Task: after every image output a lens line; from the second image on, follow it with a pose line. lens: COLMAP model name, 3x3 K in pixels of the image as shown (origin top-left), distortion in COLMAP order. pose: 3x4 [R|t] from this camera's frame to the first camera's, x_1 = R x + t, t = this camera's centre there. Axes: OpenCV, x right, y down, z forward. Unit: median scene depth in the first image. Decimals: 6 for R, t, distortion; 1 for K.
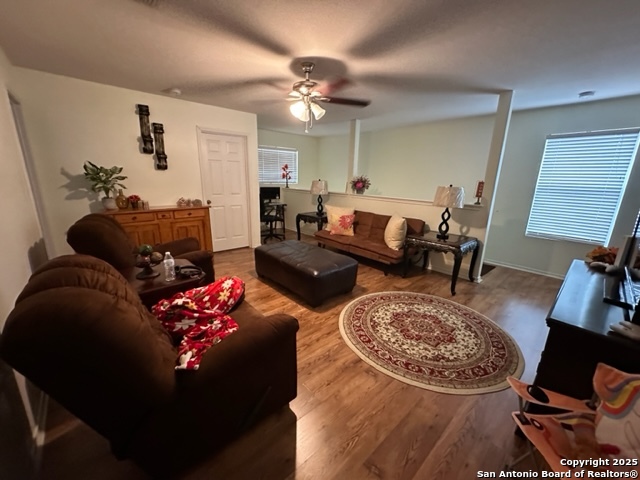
lens RADIAL K [[254.5, 0, 320.3], [0, 254.5, 241.5], [0, 0, 1]] dist [-0.004301, 0.000743]
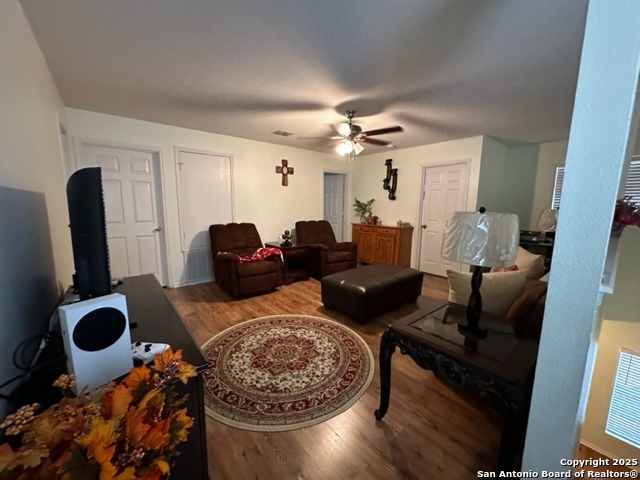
lens RADIAL K [[254.5, 0, 320.7], [0, 254.5, 239.6], [0, 0, 1]] dist [-0.004301, 0.000743]
pose [[-0.038531, 0.117196, -0.992361, 1.142471], [-0.261212, 0.957386, 0.123208, -0.188956], [0.964512, 0.263964, -0.006276, 0.922356]]
